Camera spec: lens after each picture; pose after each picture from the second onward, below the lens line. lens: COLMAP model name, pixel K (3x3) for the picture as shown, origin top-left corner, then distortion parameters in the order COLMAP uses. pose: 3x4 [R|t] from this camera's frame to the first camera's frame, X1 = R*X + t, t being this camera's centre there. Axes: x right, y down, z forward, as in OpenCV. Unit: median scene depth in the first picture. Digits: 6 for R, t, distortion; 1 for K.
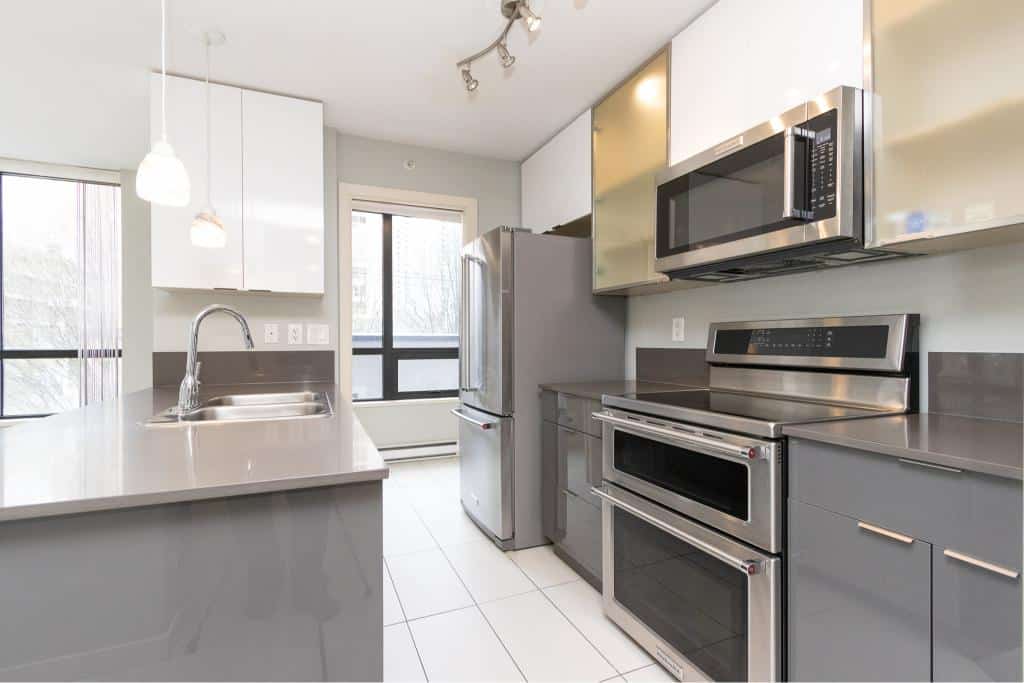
lens RADIAL K [[473.2, 0, 507.1], [0, 473.2, 345.7], [0, 0, 1]] dist [0.003758, -0.000204]
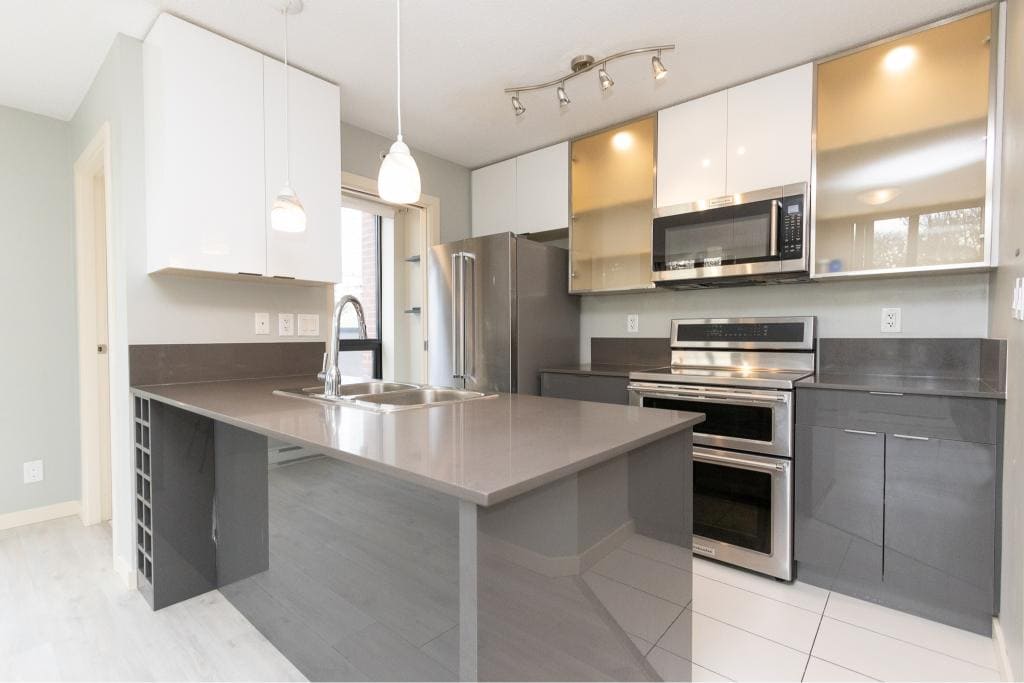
lens RADIAL K [[473.2, 0, 507.1], [0, 473.2, 345.7], [0, 0, 1]] dist [0.003758, -0.000204]
pose [[0.895092, -0.011804, 0.445724, -0.617791], [0.004631, 0.999842, 0.017180, 0.004074], [-0.445857, -0.013313, 0.895005, -0.032530]]
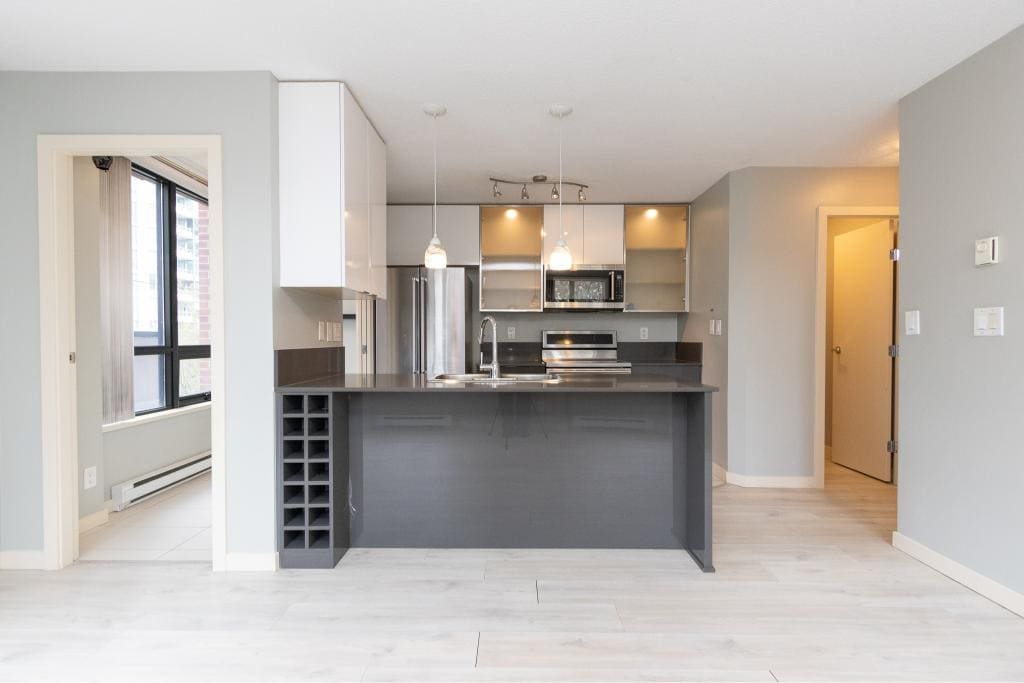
lens RADIAL K [[462.3, 0, 507.2], [0, 462.3, 345.2], [0, 0, 1]] dist [0.003774, -0.000343]
pose [[0.397376, -0.011971, 0.917578, -1.632609], [0.006035, 0.999927, 0.010432, -0.002411], [-0.917636, 0.001392, 0.397419, 0.272882]]
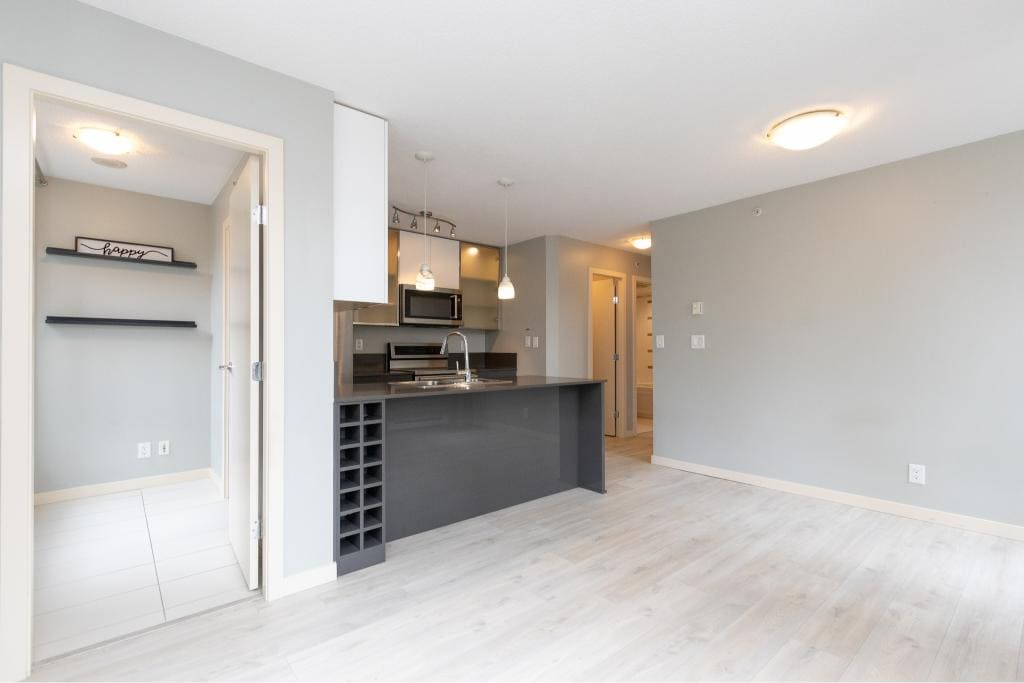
lens RADIAL K [[462.3, 0, 507.2], [0, 462.3, 345.2], [0, 0, 1]] dist [0.003774, -0.000343]
pose [[-0.295957, 0.010713, 0.955141, -2.022790], [0.008083, 0.999929, -0.008710, -0.009046], [-0.955167, 0.005143, -0.296023, 1.112209]]
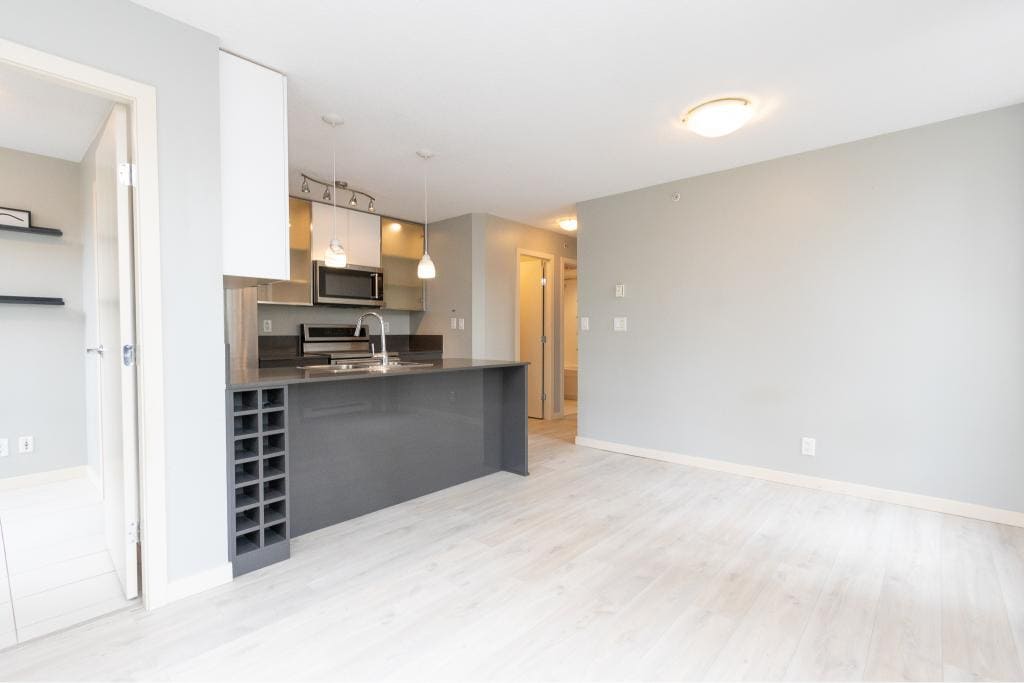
lens RADIAL K [[473.2, 0, 507.1], [0, 473.2, 345.7], [0, 0, 1]] dist [0.003758, -0.000204]
pose [[-0.425946, -0.024713, 0.904411, -2.025392], [0.006370, 0.999520, 0.030311, -0.005930], [-0.904726, 0.018672, -0.425584, 1.067081]]
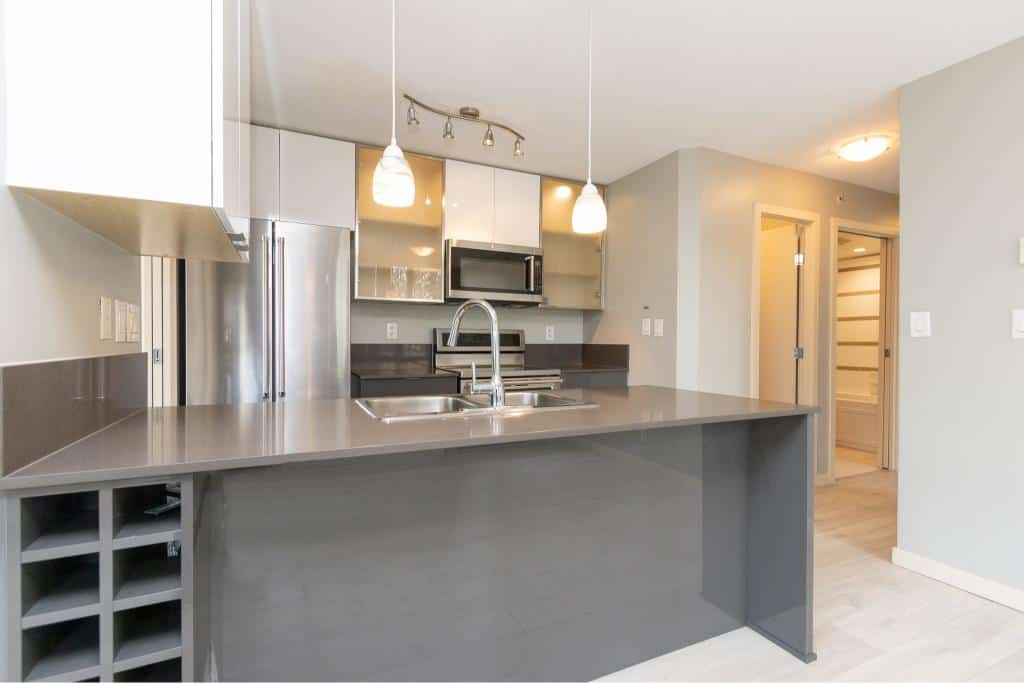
lens RADIAL K [[473.2, 0, 507.1], [0, 473.2, 345.7], [0, 0, 1]] dist [0.003758, -0.000204]
pose [[-0.038656, -0.010086, 0.999202, -1.251586], [0.001312, 0.999948, 0.010145, -0.002881], [-0.999252, 0.001703, -0.038641, 0.798170]]
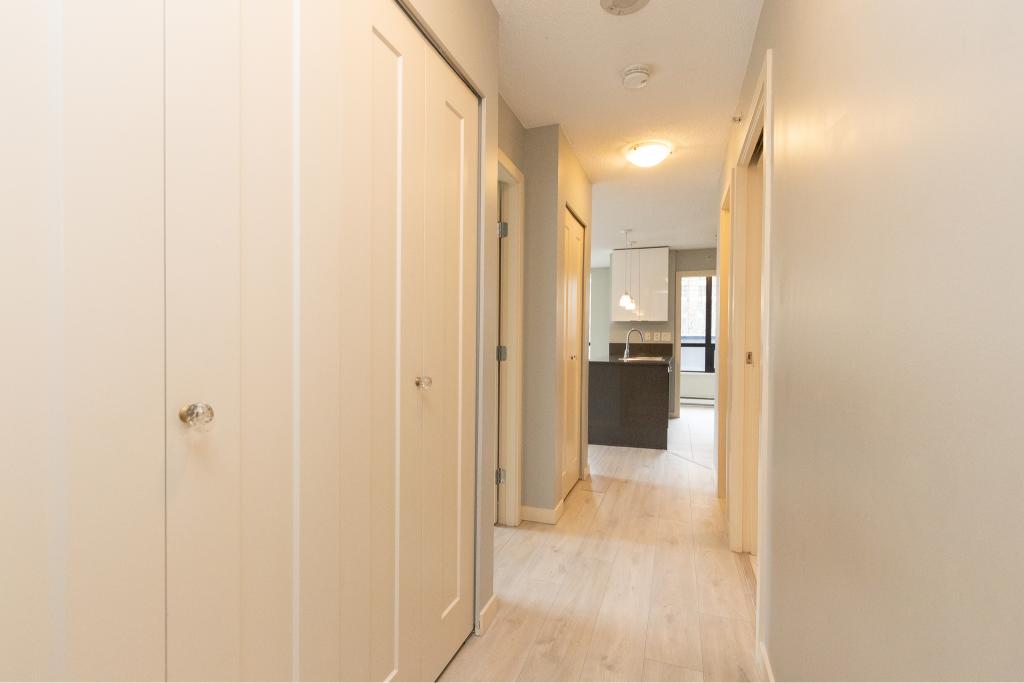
lens RADIAL K [[462.3, 0, 507.2], [0, 462.3, 345.2], [0, 0, 1]] dist [0.003774, -0.000343]
pose [[0.731284, 0.015750, -0.681891, 0.816695], [-0.010851, 0.999875, 0.011458, 0.001286], [0.681987, -0.000980, 0.731364, -1.689387]]
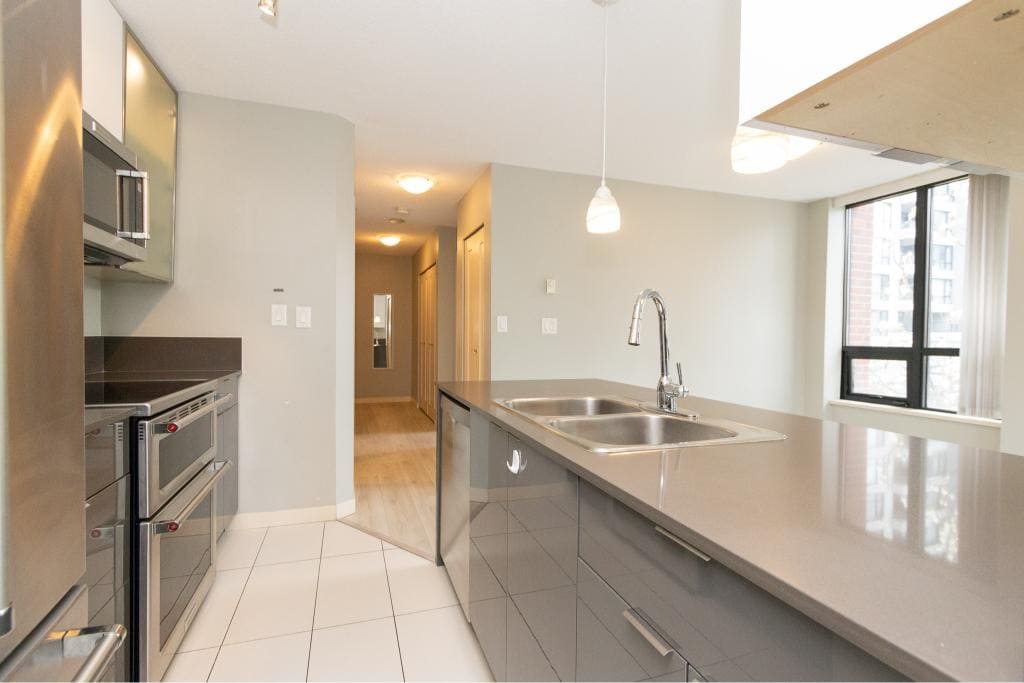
lens RADIAL K [[462.3, 0, 507.2], [0, 462.3, 345.2], [0, 0, 1]] dist [0.003774, -0.000343]
pose [[-0.998061, -0.010358, 0.061374, -0.326792], [-0.008654, 0.999571, 0.027971, -0.009560], [-0.061638, 0.027385, -0.997723, 1.452011]]
